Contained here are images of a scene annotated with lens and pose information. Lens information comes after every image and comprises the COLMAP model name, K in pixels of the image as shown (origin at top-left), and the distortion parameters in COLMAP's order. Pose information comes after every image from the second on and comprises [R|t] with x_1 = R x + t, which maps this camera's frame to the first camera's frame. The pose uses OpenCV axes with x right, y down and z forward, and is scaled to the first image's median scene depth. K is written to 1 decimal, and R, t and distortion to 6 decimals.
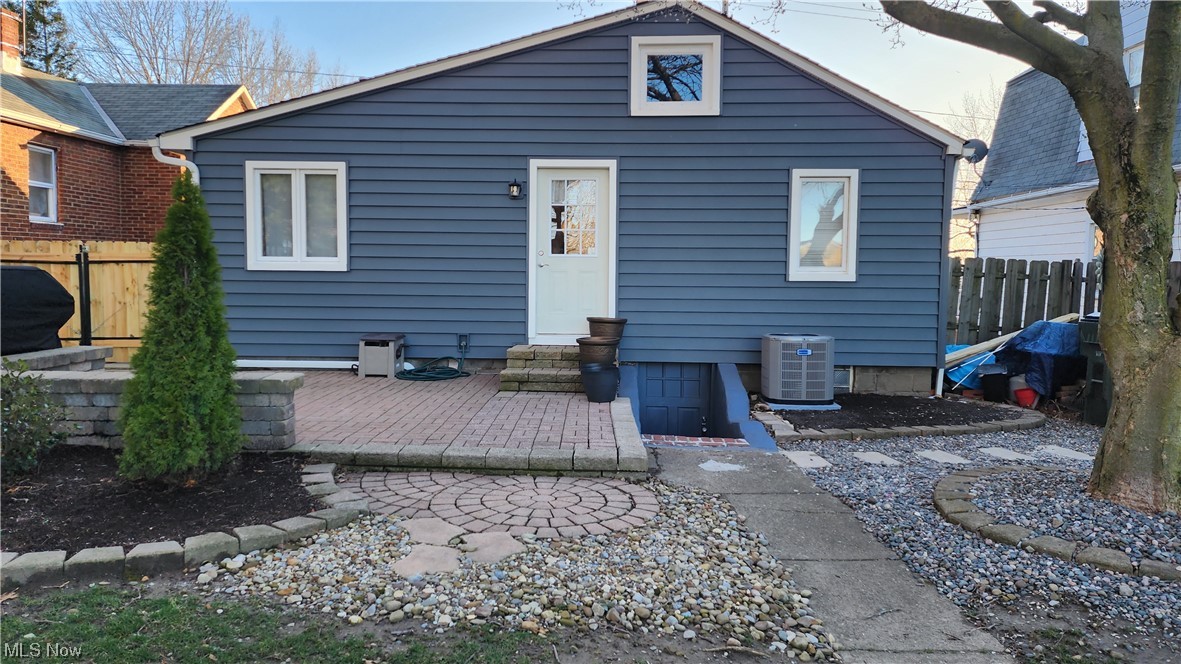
lens RADIAL K [[774.8, 0, 585.1], [0, 774.8, 327.1], [0, 0, 1]] dist [0.080383, -0.050237]
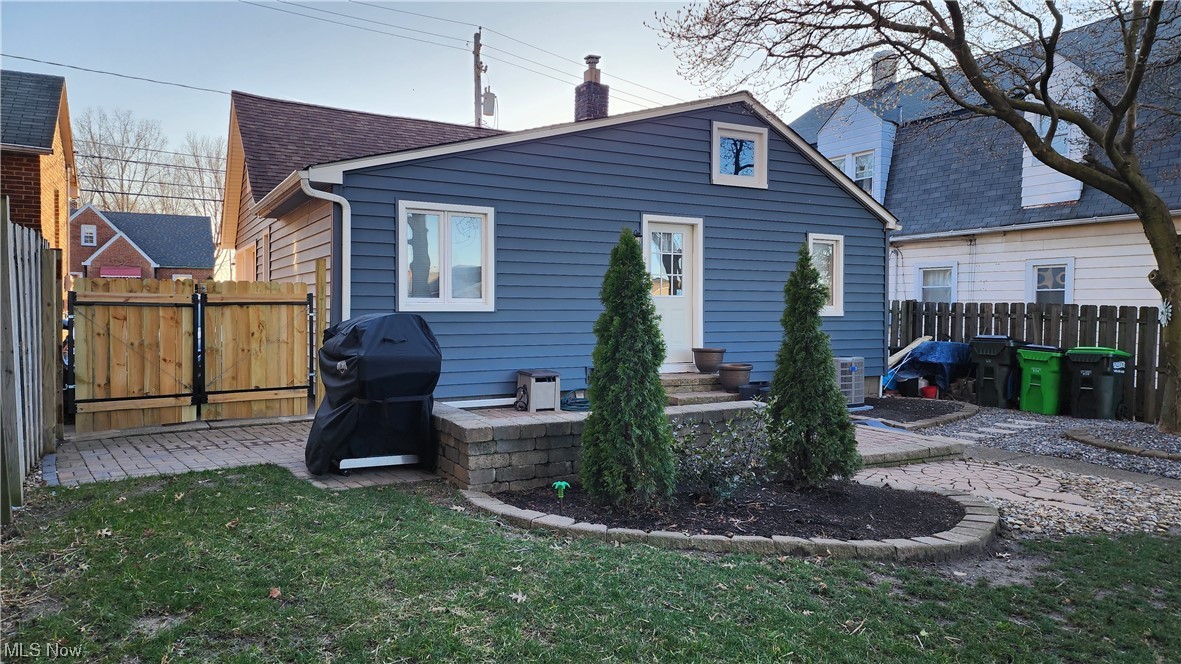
lens RADIAL K [[774.8, 0, 598.2], [0, 774.8, 333.2], [0, 0, 1]] dist [0.080383, -0.050237]
pose [[0.851413, -0.022910, 0.523995, -0.741235], [0.037787, 0.999129, -0.017714, -0.020249], [-0.523133, 0.034882, 0.851537, 0.054266]]
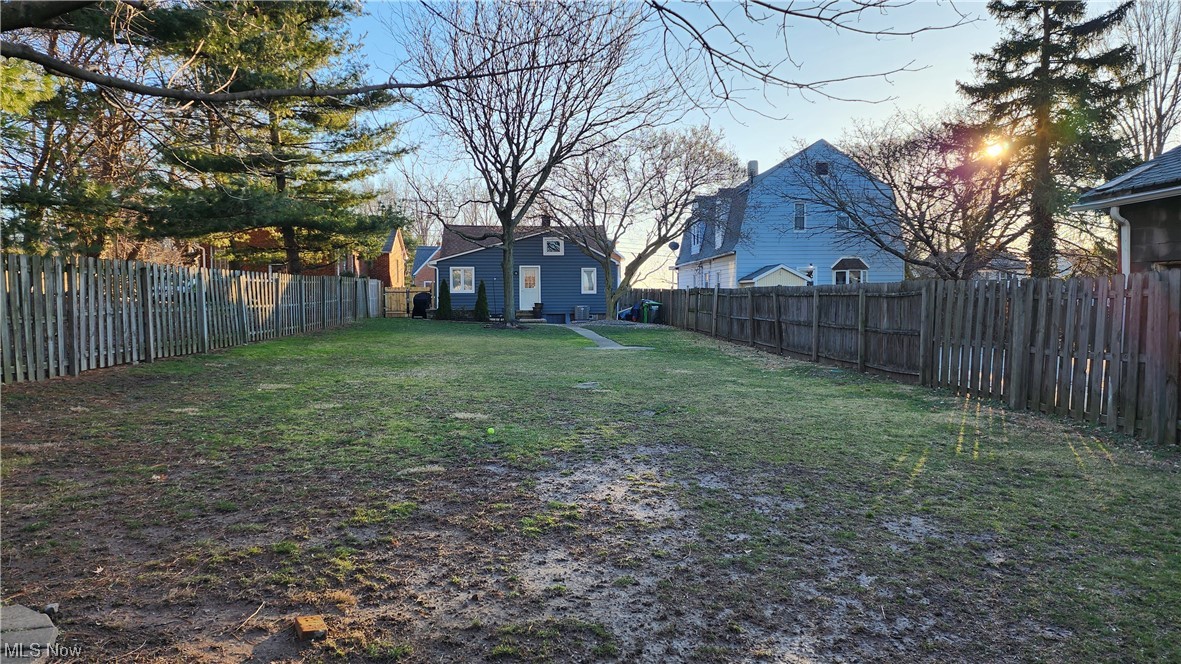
lens RADIAL K [[774.8, 0, 592.7], [0, 774.8, 330.7], [0, 0, 1]] dist [0.080383, -0.050237]
pose [[0.990624, -0.021344, 0.134937, -0.249730], [0.024866, 0.999391, -0.024468, 0.244304], [-0.134332, 0.027594, 0.990552, -3.159358]]
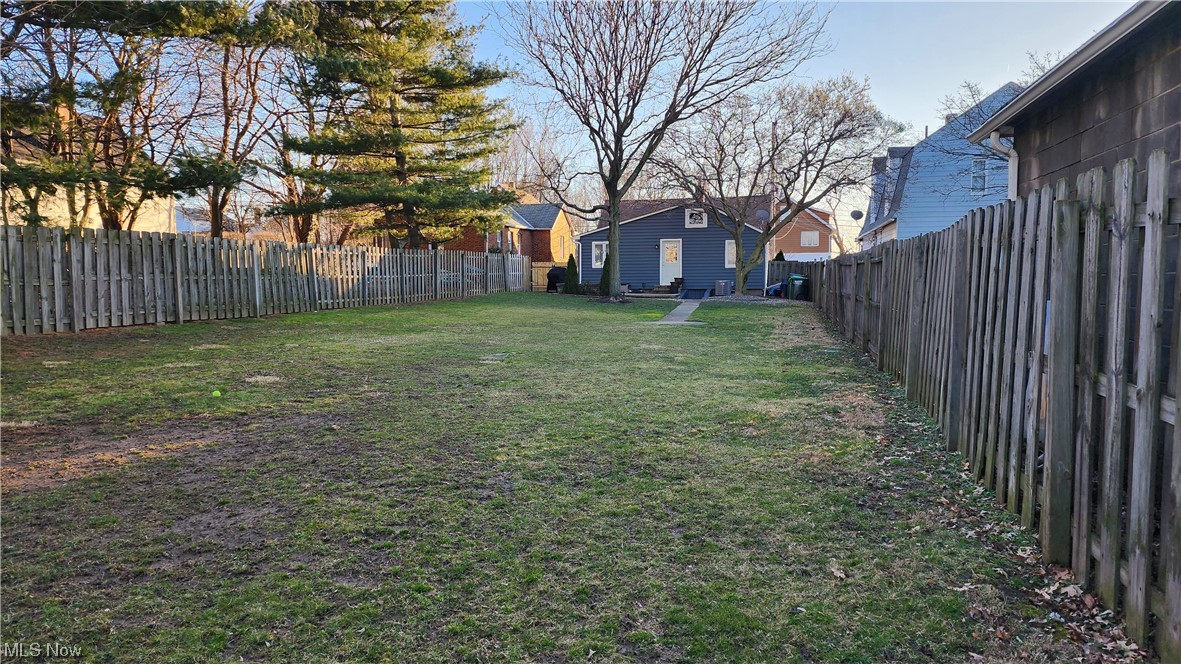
lens RADIAL K [[774.8, 0, 592.9], [0, 774.8, 329.1], [0, 0, 1]] dist [0.080383, -0.050237]
pose [[0.983146, -0.003022, -0.182795, 0.322293], [0.002357, 0.999990, -0.003855, 0.268059], [0.182805, 0.003359, 0.983144, -3.043658]]
